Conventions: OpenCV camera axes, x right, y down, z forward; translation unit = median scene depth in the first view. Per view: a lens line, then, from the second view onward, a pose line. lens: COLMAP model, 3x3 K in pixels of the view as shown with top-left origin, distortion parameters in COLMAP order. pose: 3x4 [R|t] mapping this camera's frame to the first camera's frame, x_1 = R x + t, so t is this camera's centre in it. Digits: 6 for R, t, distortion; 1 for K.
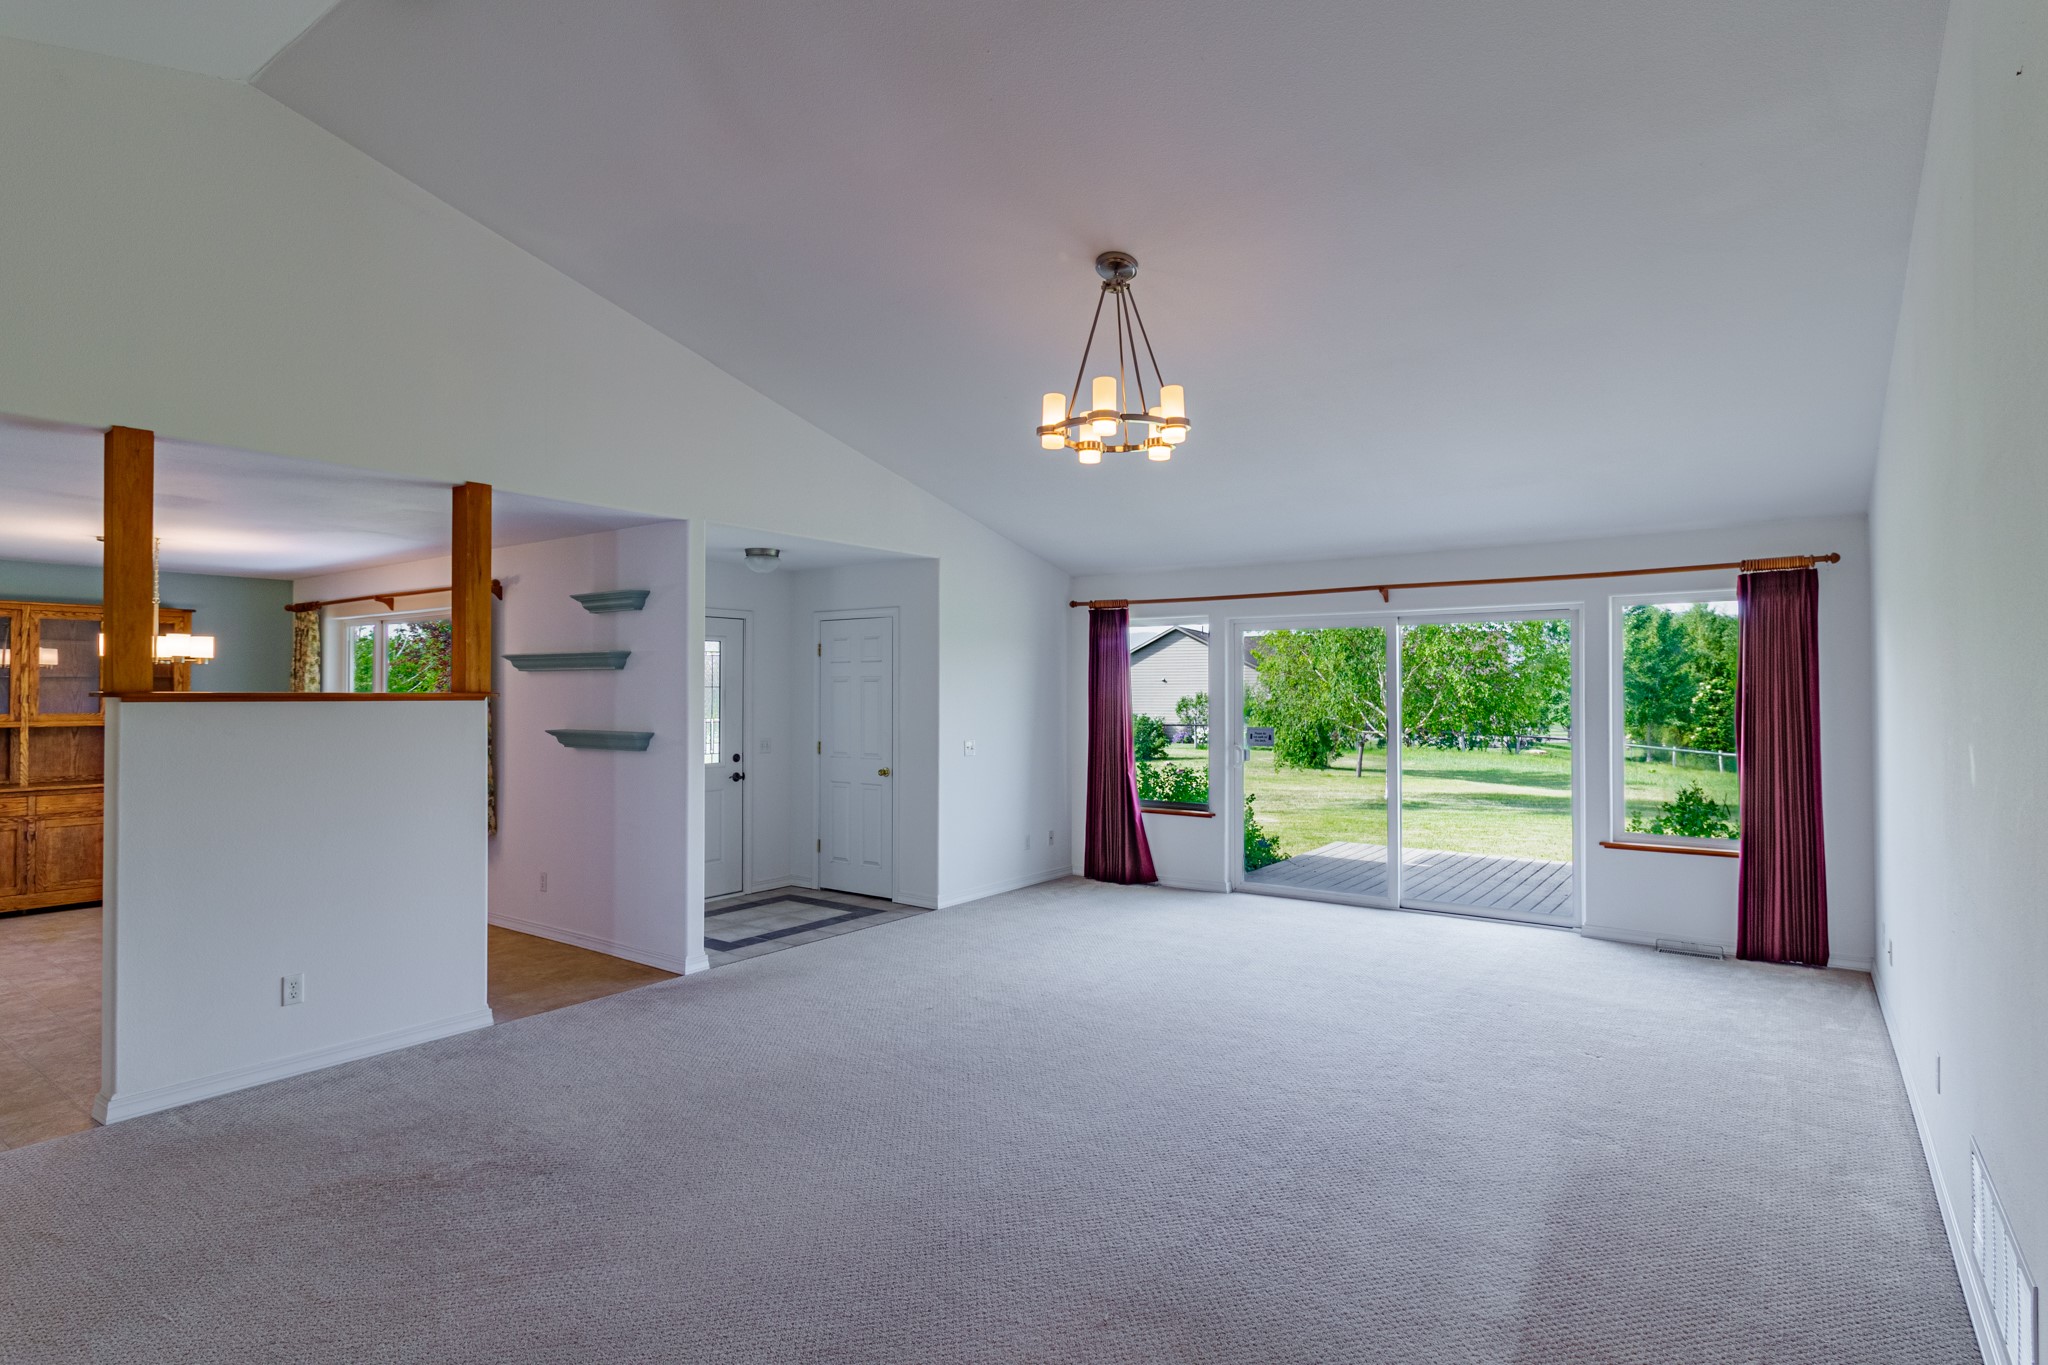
lens RADIAL K [[1039.7, 0, 1029.4], [0, 1039.7, 679.7], [0, 0, 1]] dist [-0.000796, -0.000028]
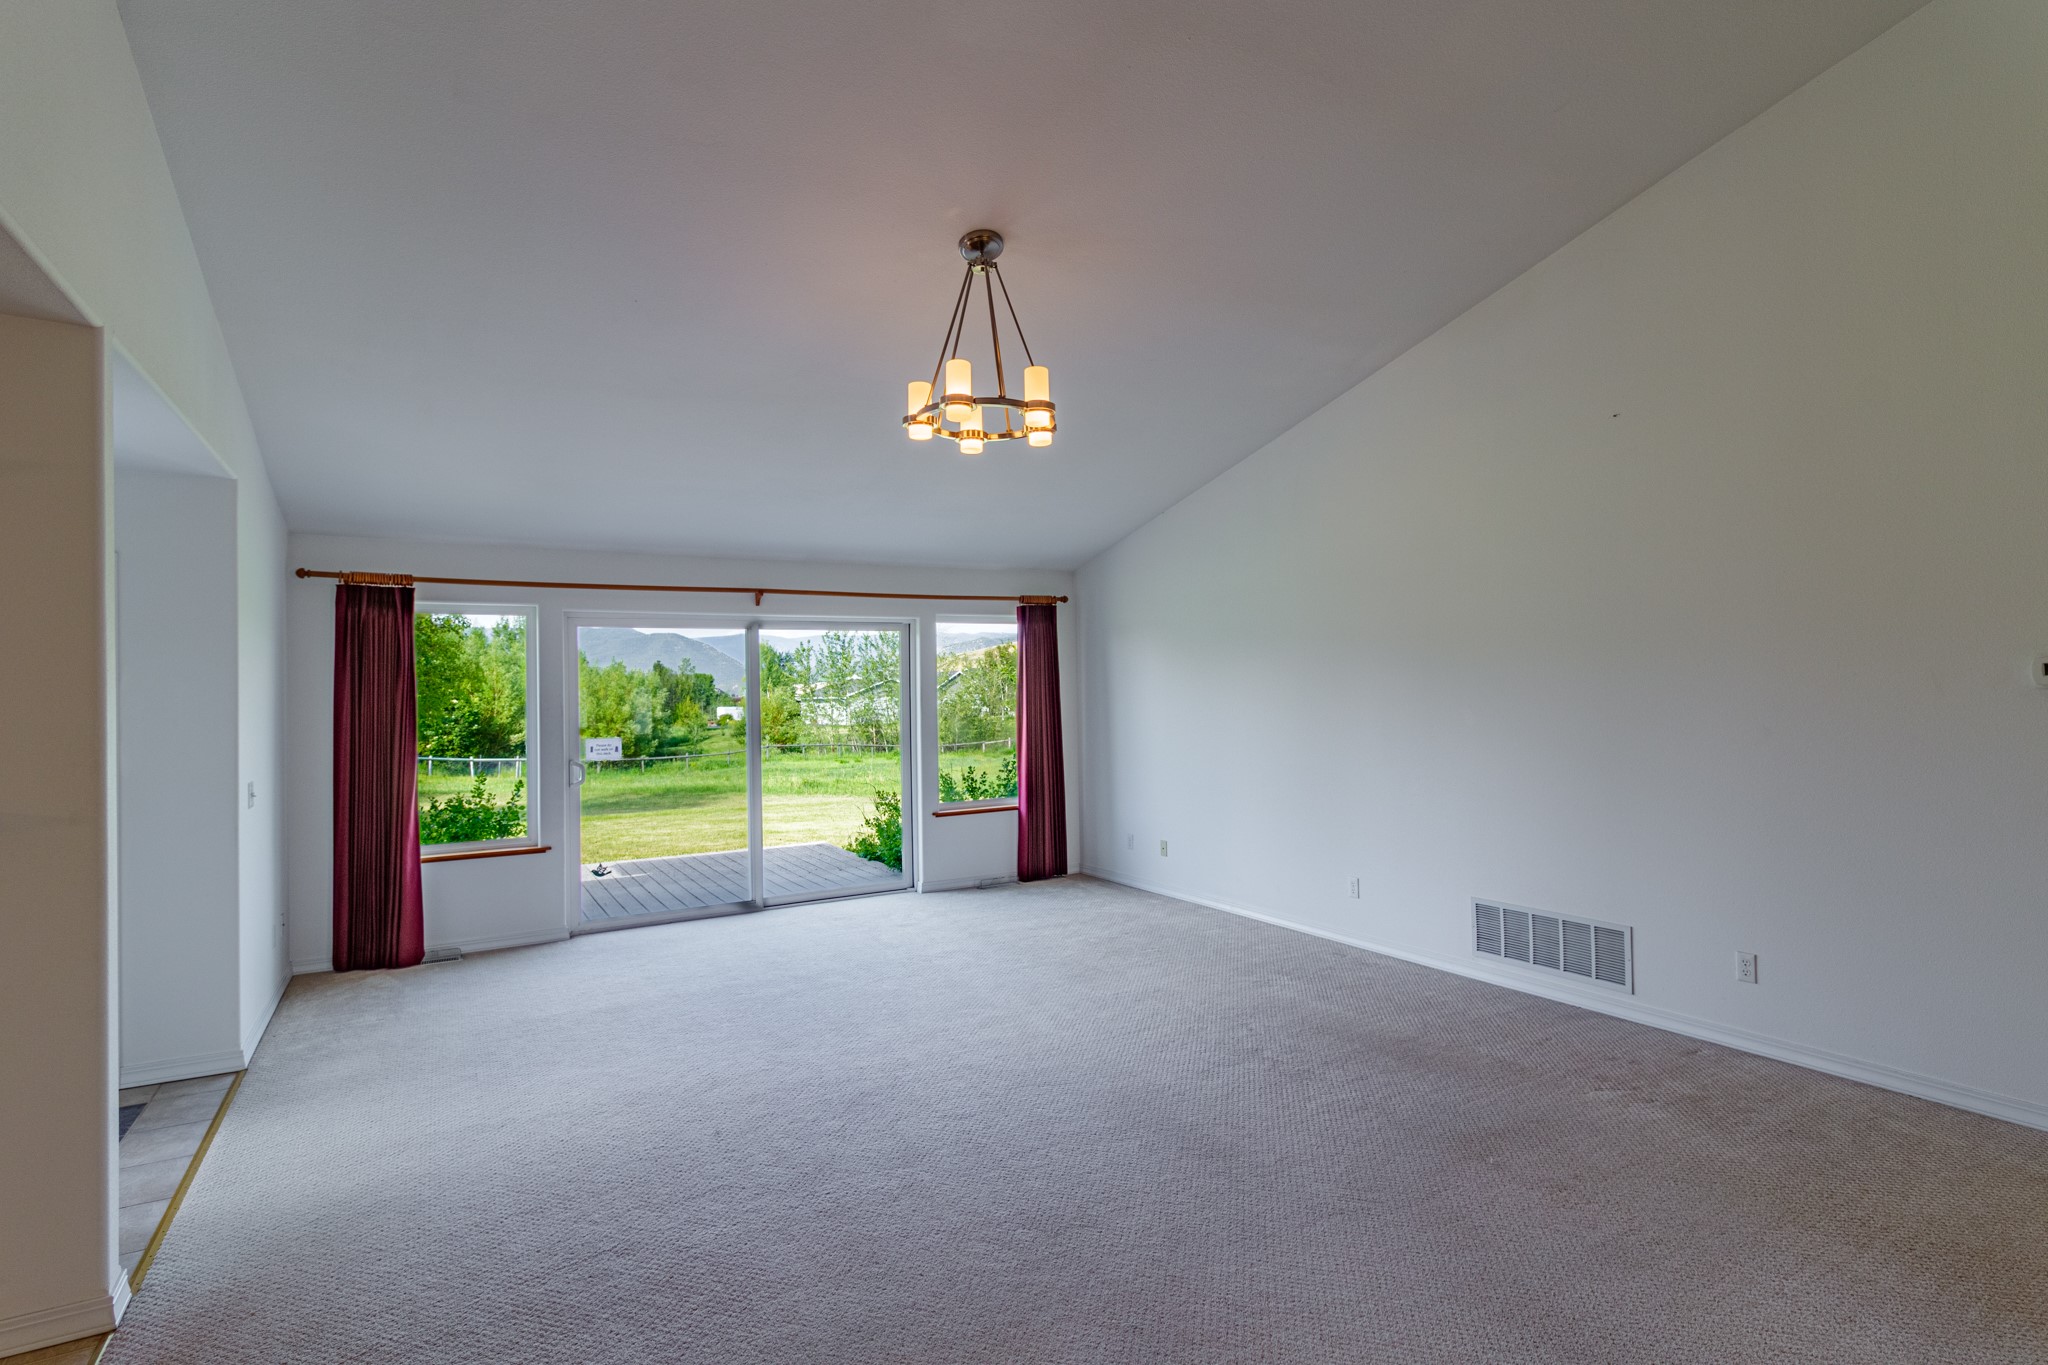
lens RADIAL K [[1039.7, 0, 1029.6], [0, 1039.7, 676.2], [0, 0, 1]] dist [-0.000796, -0.000028]
pose [[0.389323, 0.005638, 0.921084, -0.480088], [0.007992, 0.999923, -0.009499, 0.005597], [-0.921067, 0.011060, 0.389248, 0.361928]]
